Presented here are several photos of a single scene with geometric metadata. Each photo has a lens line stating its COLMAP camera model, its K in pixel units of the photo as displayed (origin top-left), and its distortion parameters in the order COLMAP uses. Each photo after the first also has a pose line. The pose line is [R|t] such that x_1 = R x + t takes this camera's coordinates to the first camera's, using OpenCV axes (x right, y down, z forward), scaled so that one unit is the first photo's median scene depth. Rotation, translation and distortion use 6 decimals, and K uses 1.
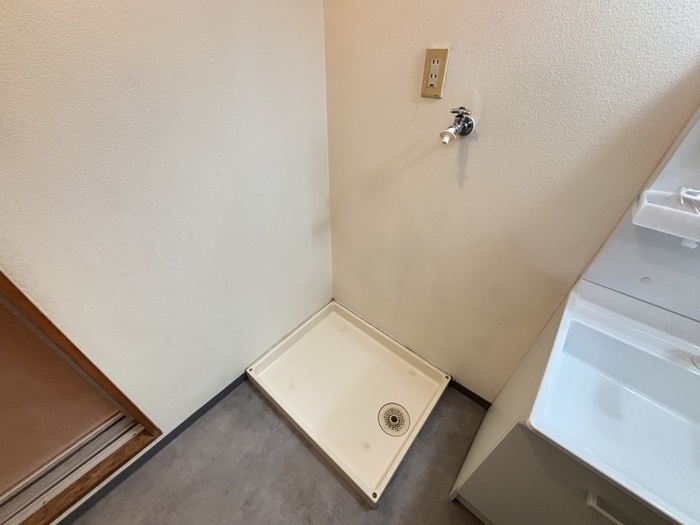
lens RADIAL K [[285.4, 0, 350.0], [0, 285.4, 262.5], [0, 0, 1]] dist [0.001263, 0.000062]
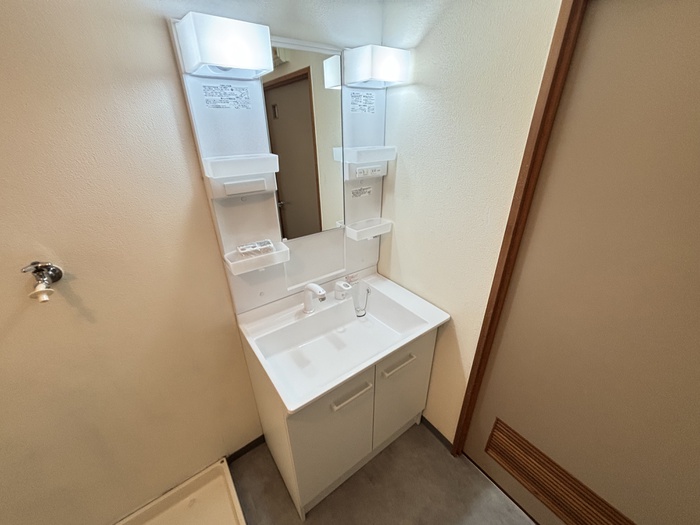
lens RADIAL K [[281.0, 0, 348.7], [0, 281.0, 263.3], [0, 0, 1]] dist [-0.000526, -0.000506]
pose [[0.242819, -0.451961, 0.858353, -0.142044], [0.621145, 0.752096, 0.220297, -0.102760], [-0.745130, 0.479669, 0.463357, -0.189696]]
